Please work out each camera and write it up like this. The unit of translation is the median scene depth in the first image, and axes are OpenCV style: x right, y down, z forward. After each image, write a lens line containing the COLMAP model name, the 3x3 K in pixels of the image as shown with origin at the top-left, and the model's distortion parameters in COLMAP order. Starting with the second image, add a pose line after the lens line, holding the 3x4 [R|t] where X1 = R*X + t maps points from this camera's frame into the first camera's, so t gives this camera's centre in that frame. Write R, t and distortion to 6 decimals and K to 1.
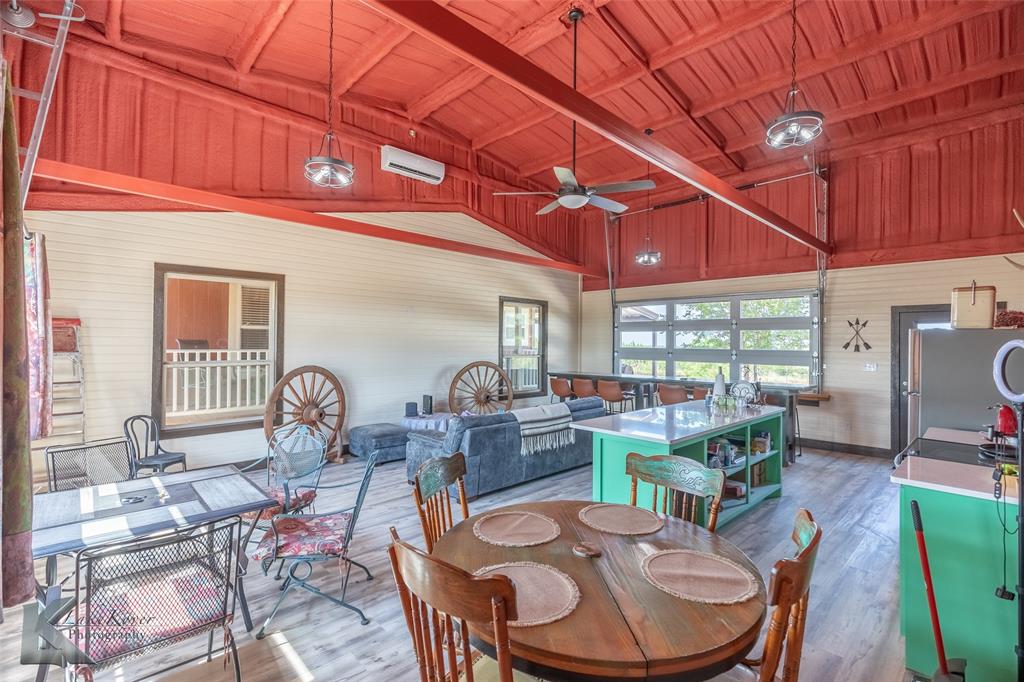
lens RADIAL K [[465.1, 0, 511.1], [0, 465.1, 338.2], [0, 0, 1]] dist [0.000858, 0.000025]
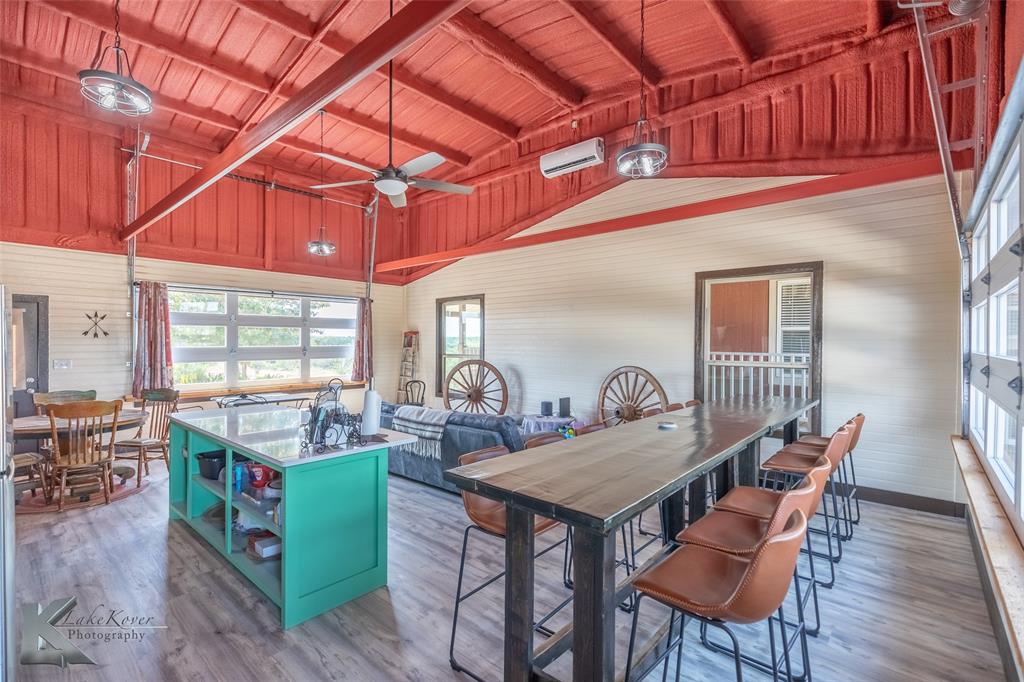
lens RADIAL K [[465.1, 0, 511.9], [0, 465.1, 346.3], [0, 0, 1]] dist [0.000858, 0.000025]
pose [[0.088842, -0.000381, -0.996046, 0.731499], [0.010481, 0.999945, 0.000553, 0.015324], [0.995991, -0.010489, 0.088842, 0.780720]]
